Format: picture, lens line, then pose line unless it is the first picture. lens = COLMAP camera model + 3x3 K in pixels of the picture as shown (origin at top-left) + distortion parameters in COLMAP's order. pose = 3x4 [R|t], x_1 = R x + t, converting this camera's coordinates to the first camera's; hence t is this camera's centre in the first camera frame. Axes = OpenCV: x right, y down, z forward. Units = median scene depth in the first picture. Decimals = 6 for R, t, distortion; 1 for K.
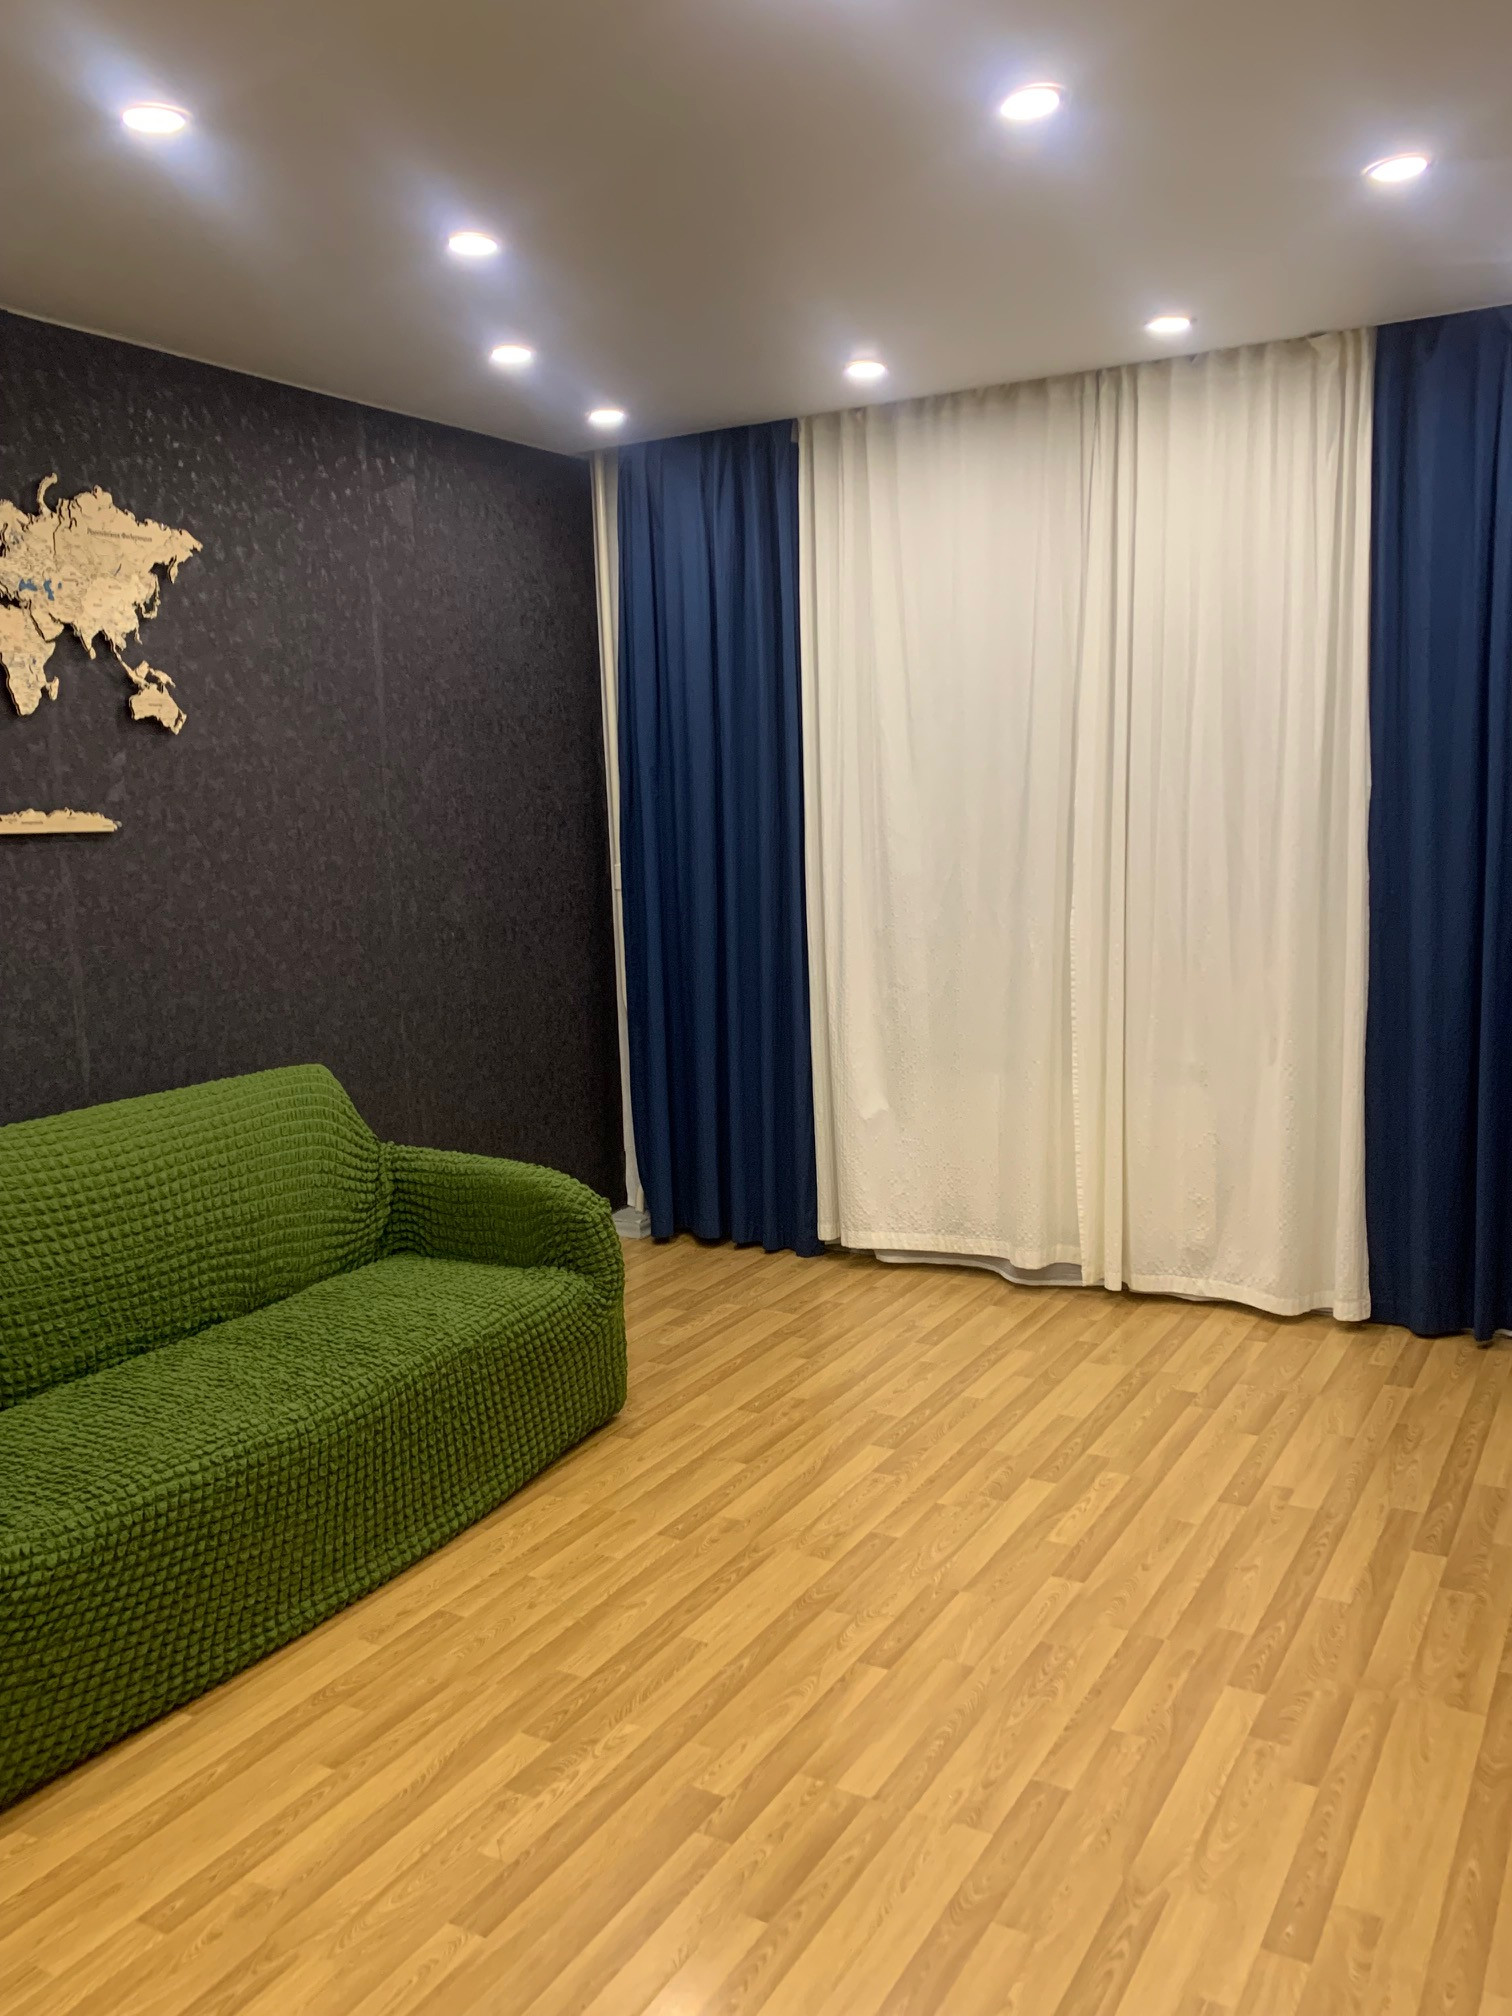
lens RADIAL K [[1622.5, 0, 776.2], [0, 1622.5, 1014.4], [0, 0, 1]] dist [0.057818, -0.022436]
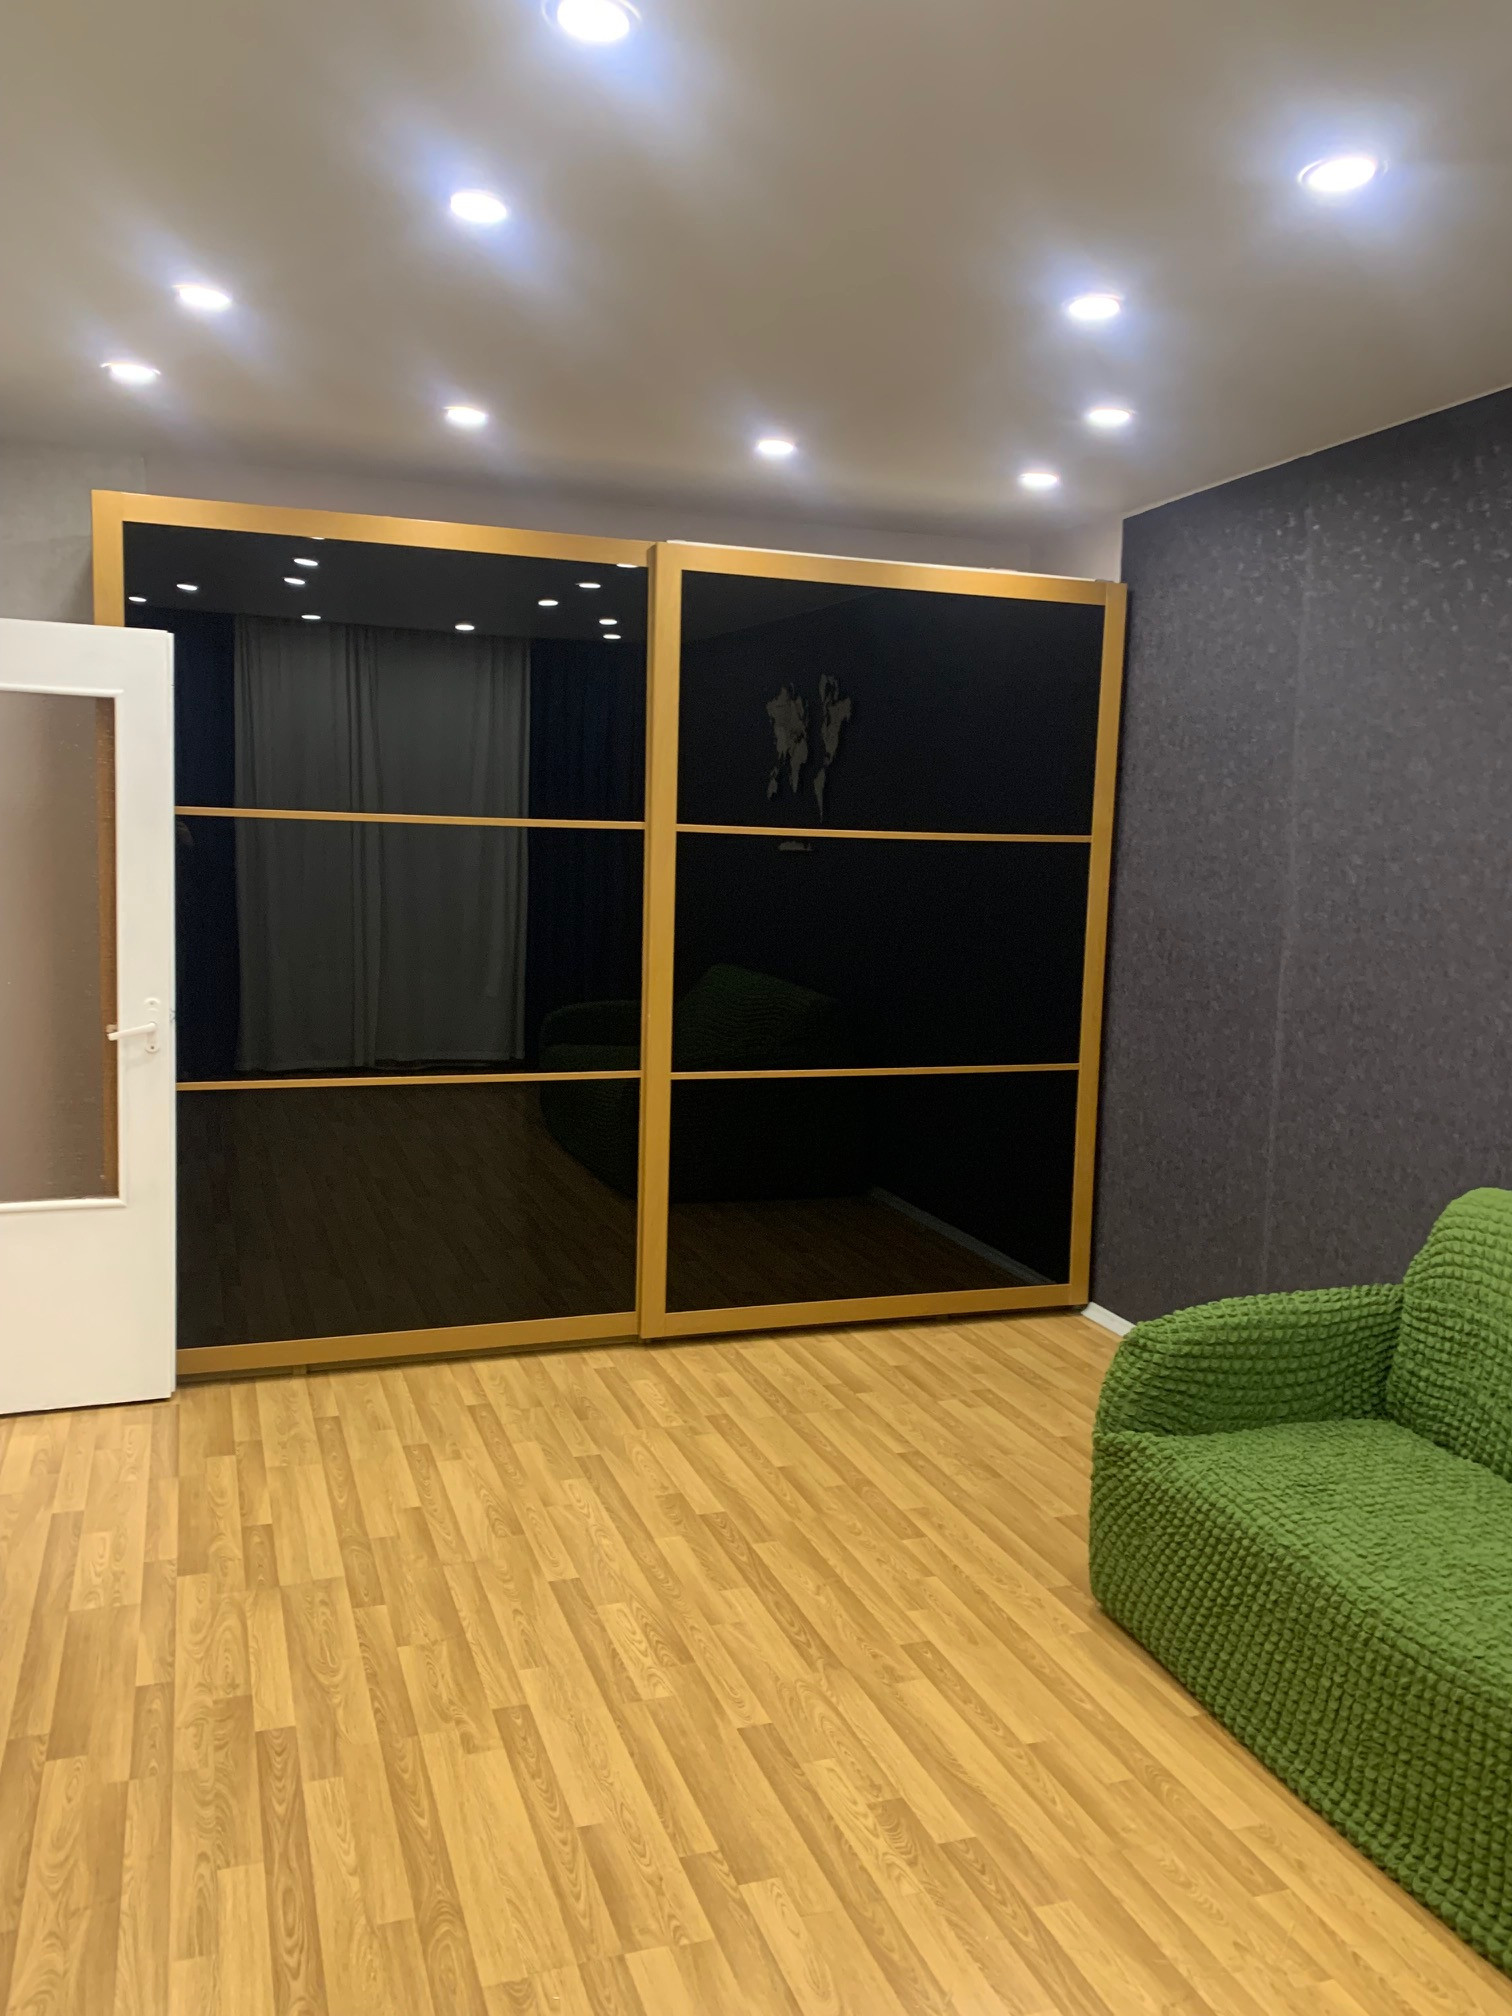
lens RADIAL K [[1622.5, 0, 777.1], [0, 1622.5, 998.6], [0, 0, 1]] dist [0.057818, -0.022436]
pose [[-0.643176, 0.088933, -0.760537, 0.648725], [-0.115224, 0.970682, 0.210949, -0.241340], [0.757000, 0.223310, -0.614072, 1.495163]]
